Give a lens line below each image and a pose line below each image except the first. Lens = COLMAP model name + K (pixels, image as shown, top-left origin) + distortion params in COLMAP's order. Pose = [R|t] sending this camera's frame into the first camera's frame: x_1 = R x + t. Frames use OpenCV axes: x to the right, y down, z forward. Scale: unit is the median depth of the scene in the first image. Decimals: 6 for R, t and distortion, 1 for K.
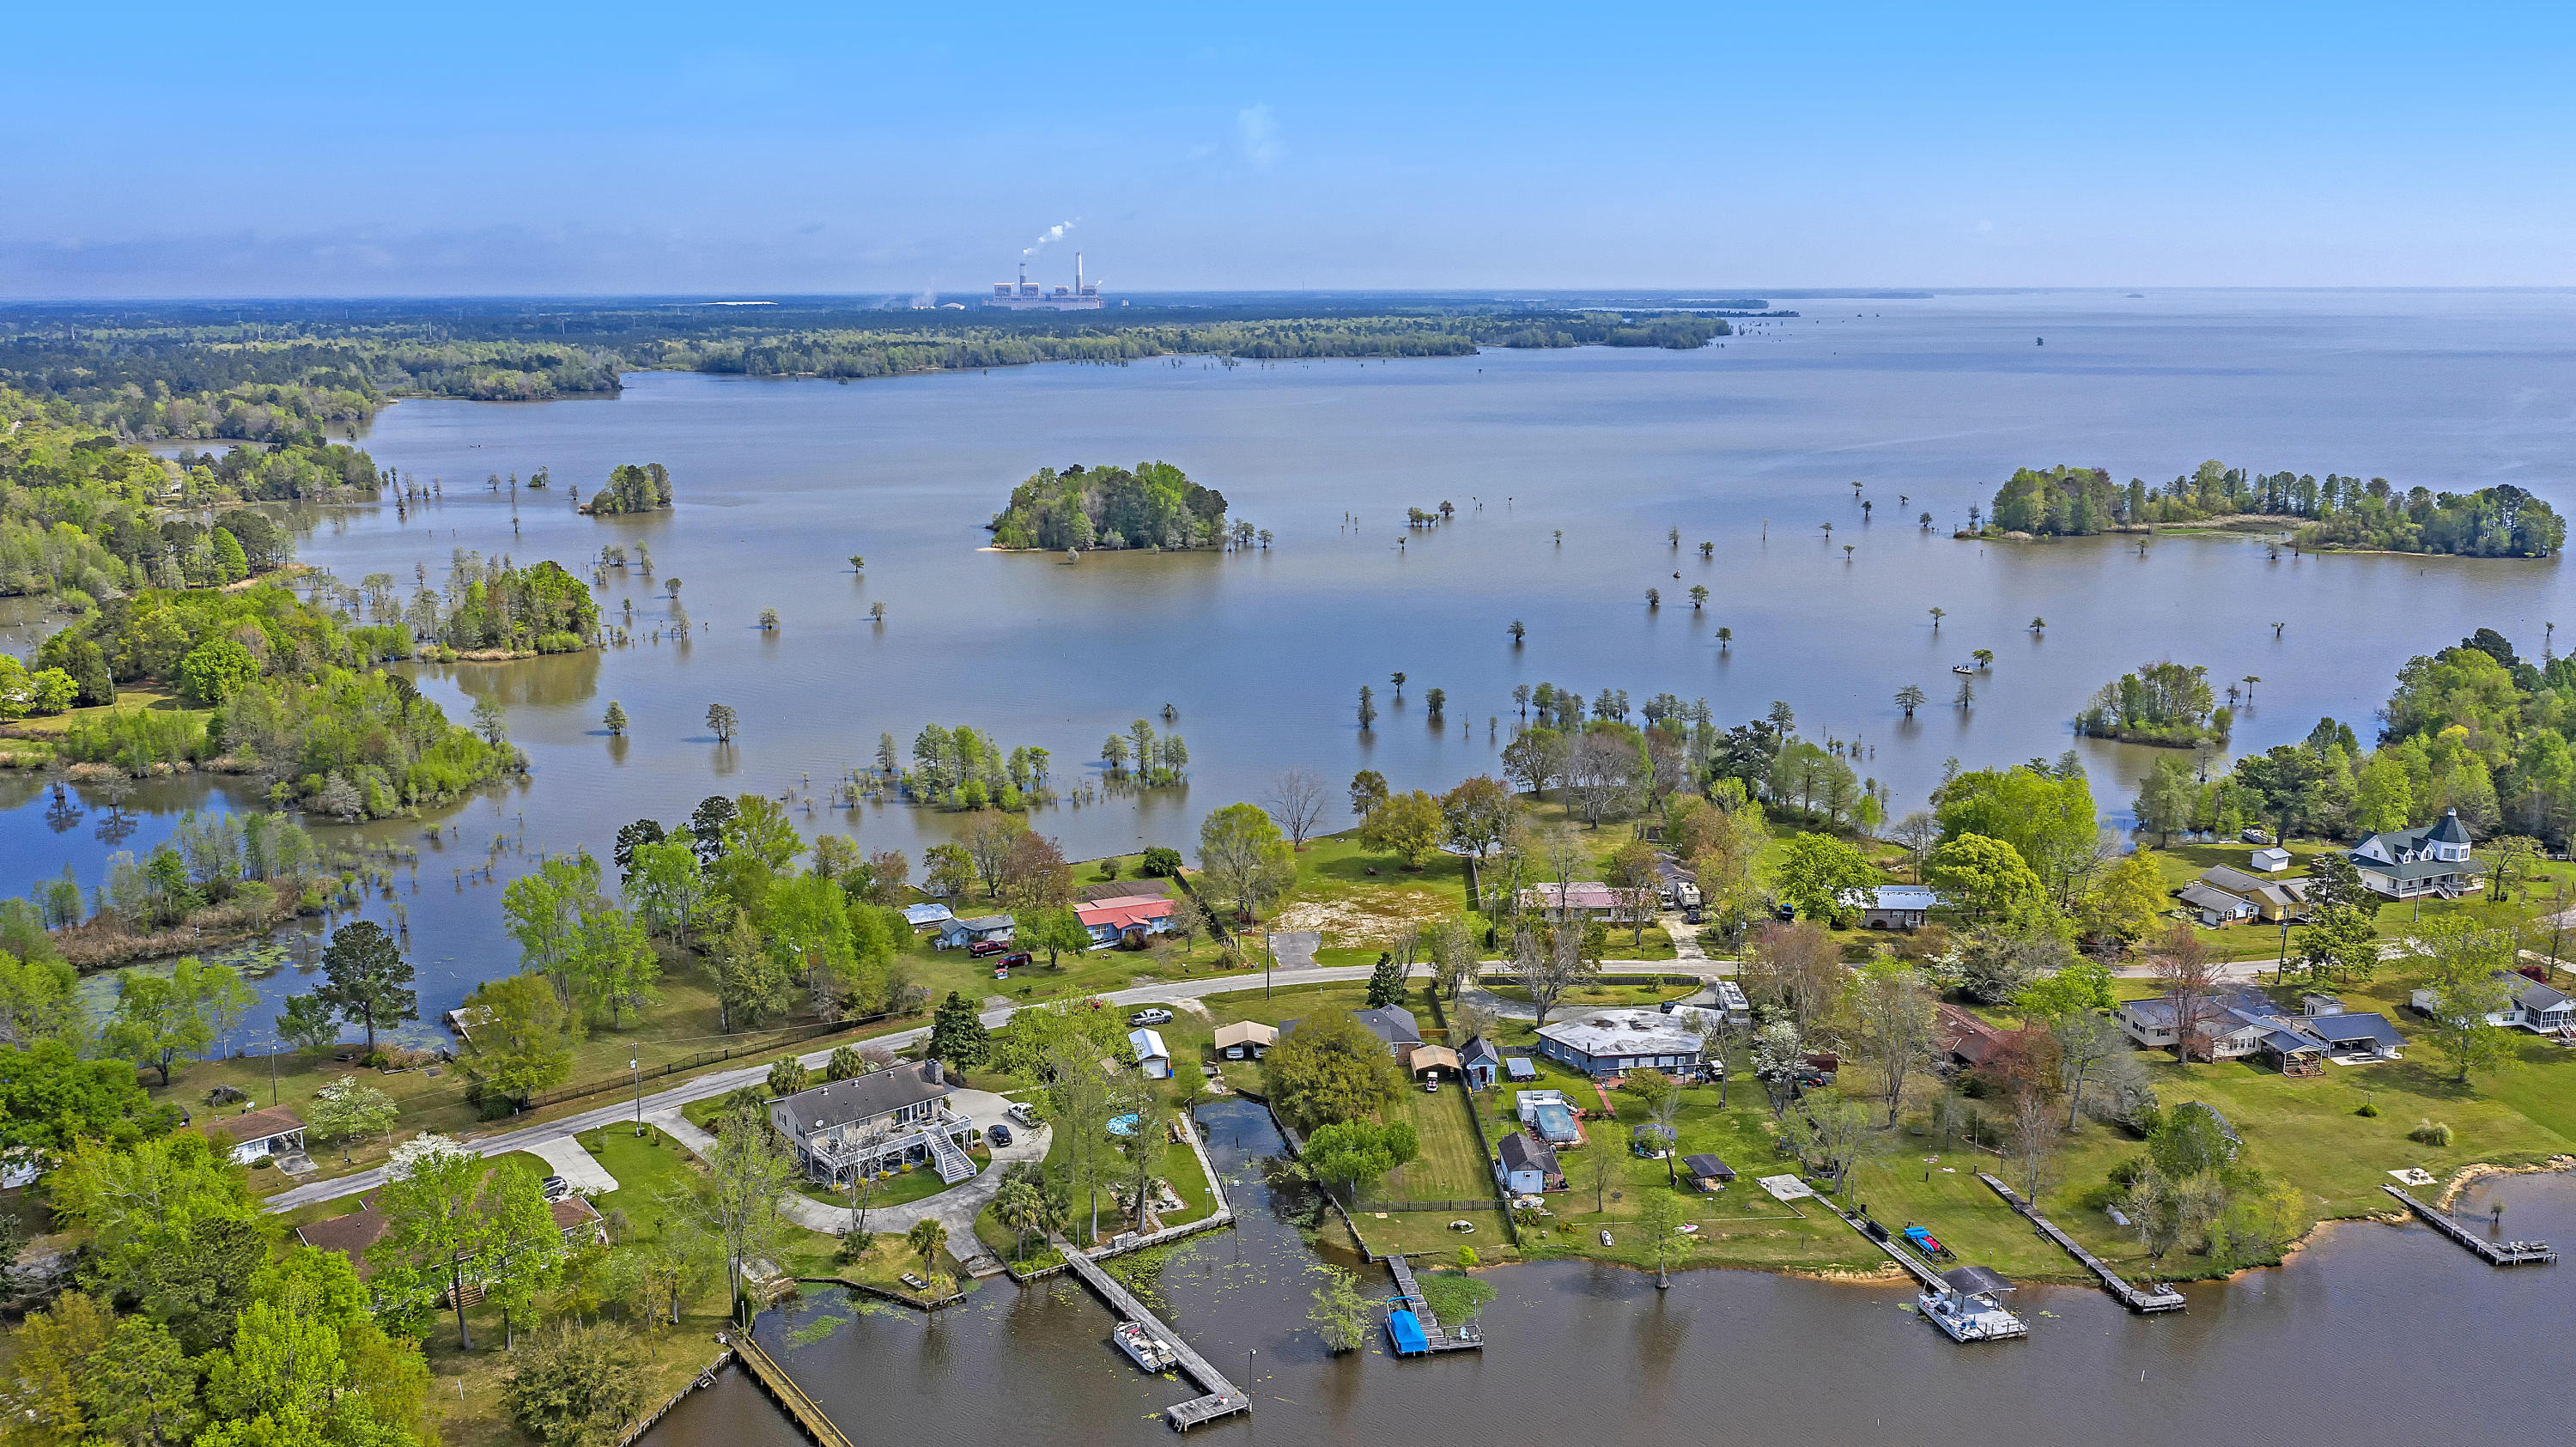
lens RADIAL K [[2093.6, 0, 1294.2], [0, 2093.6, 722.6], [0, 0, 1]] dist [-0.016456, 0.011063]
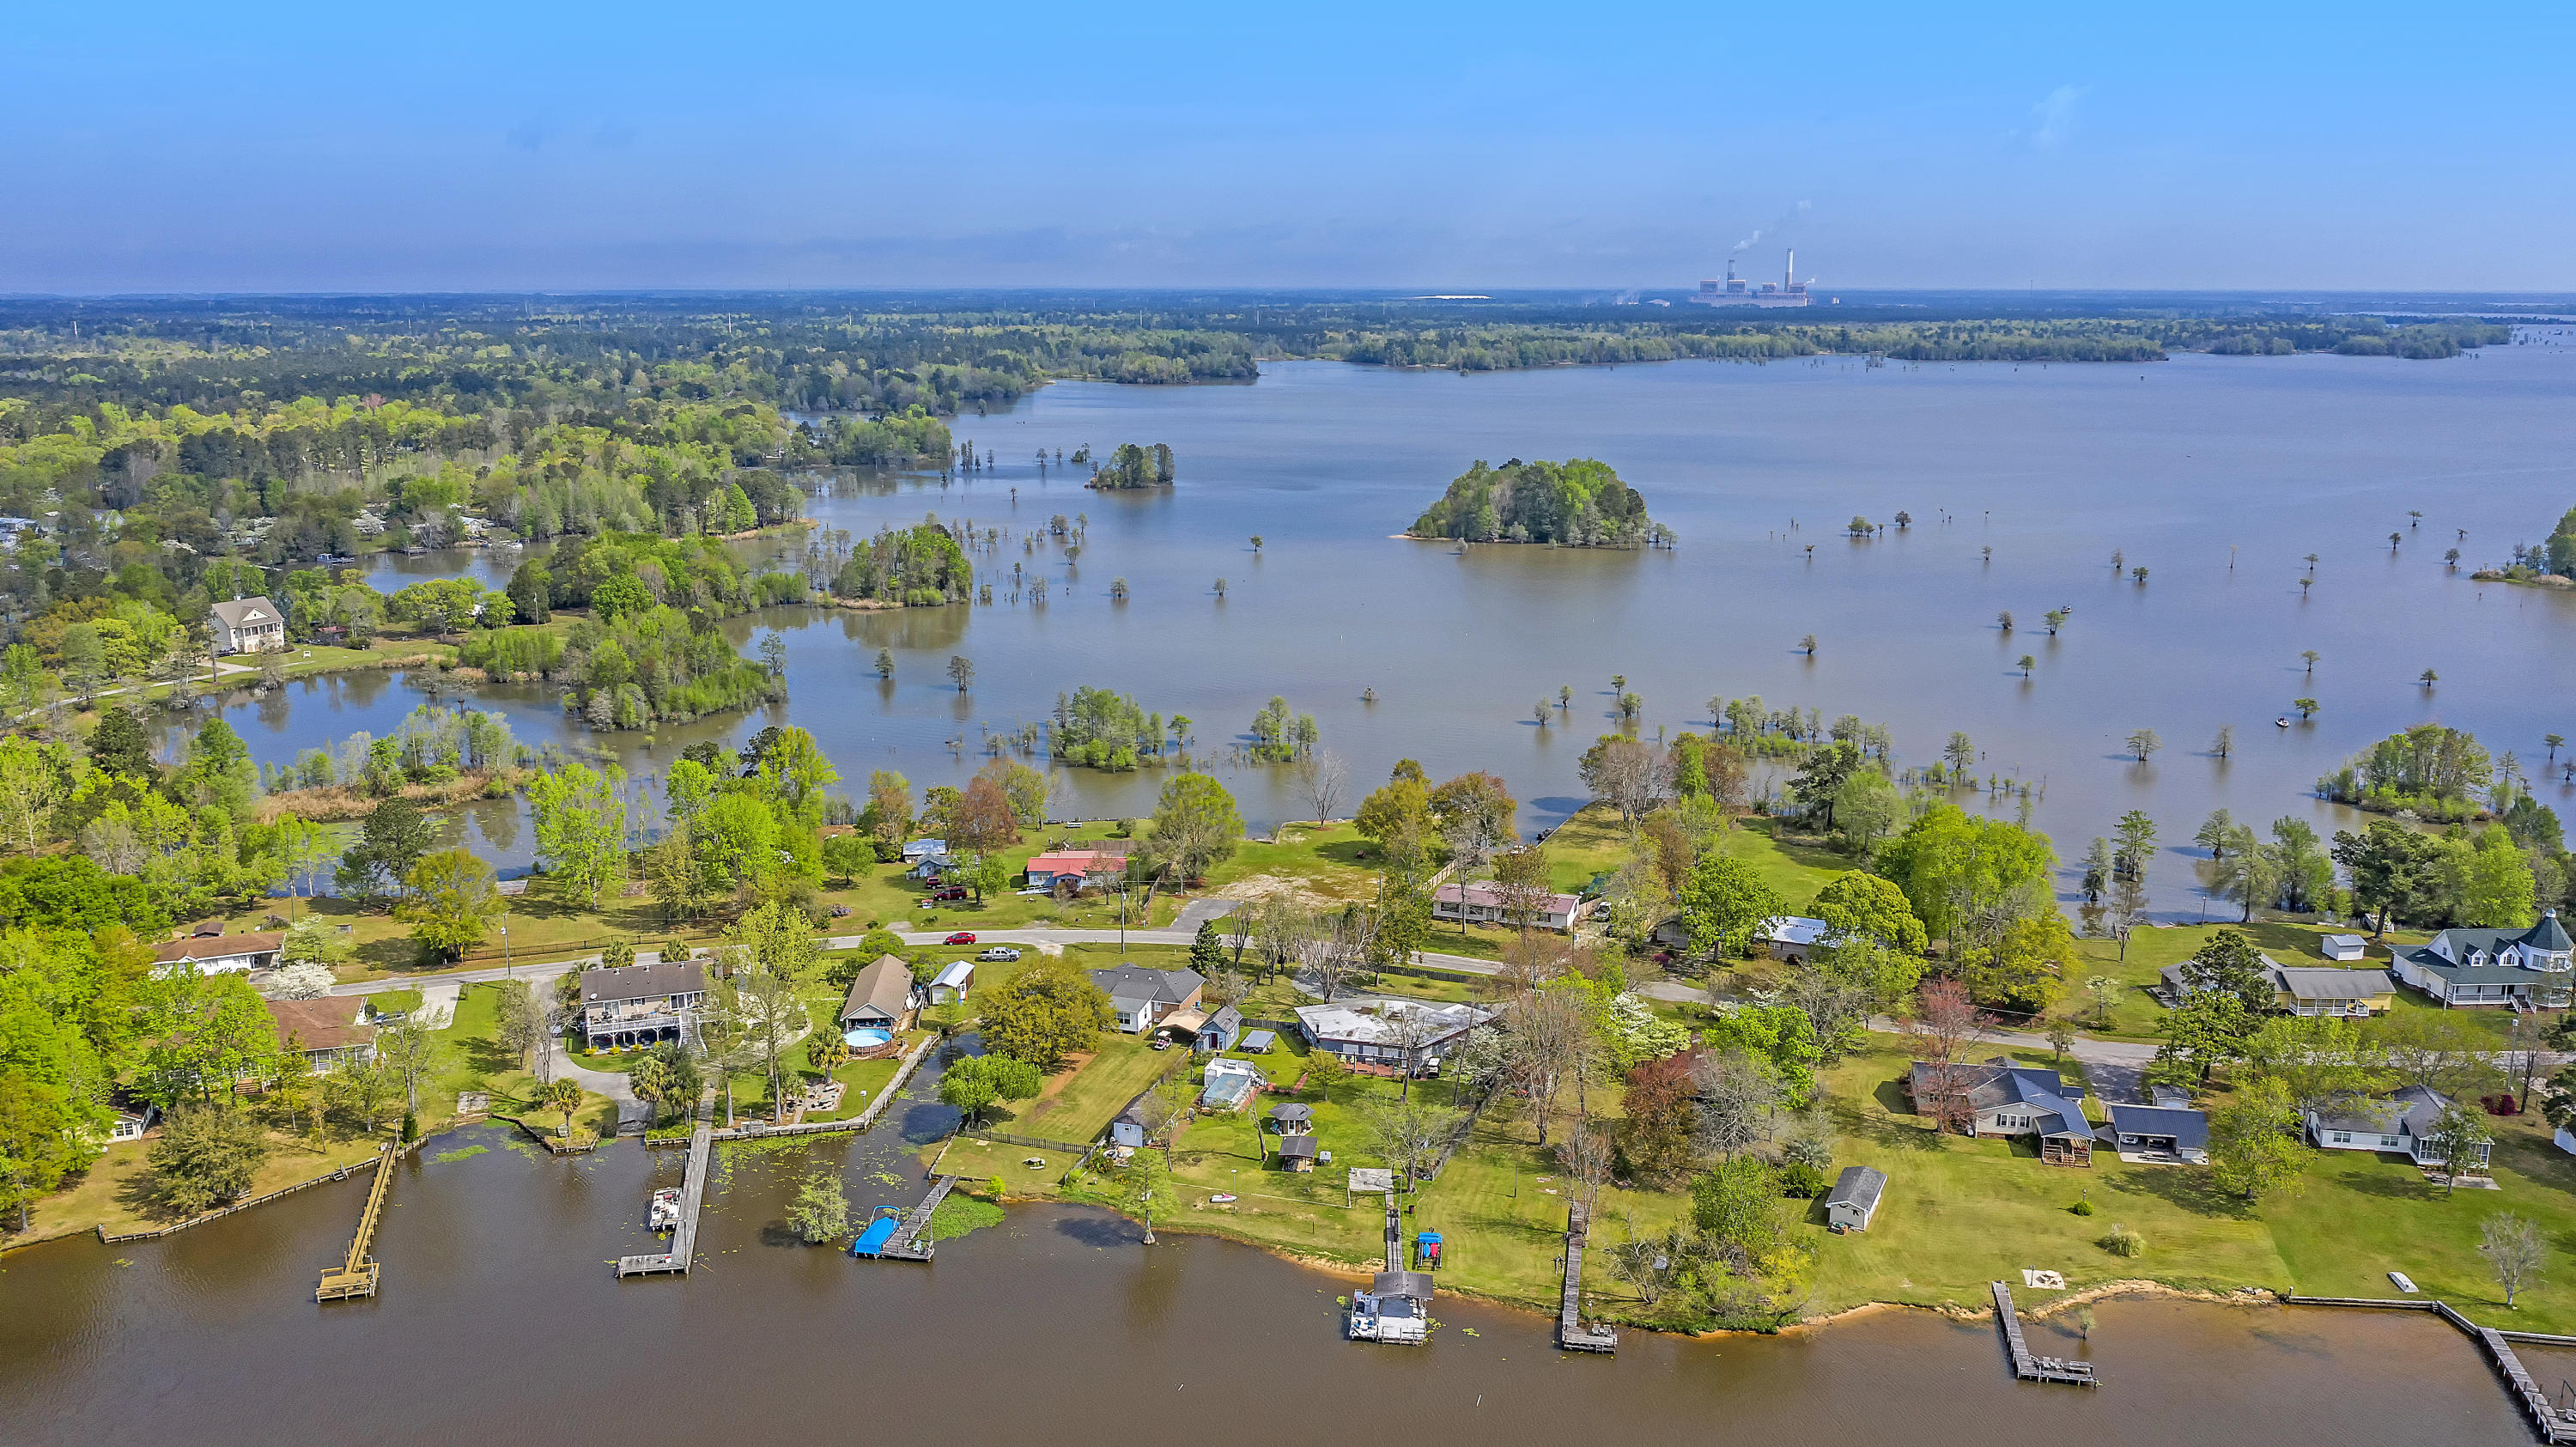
lens RADIAL K [[2093.6, 0, 1264.3], [0, 2093.6, 727.6], [0, 0, 1]] dist [-0.016456, 0.011063]
pose [[0.933173, 0.080604, -0.350272, 0.155652], [-0.079115, 0.996692, 0.018585, -0.002757], [0.350612, 0.010369, 0.936464, 0.010957]]
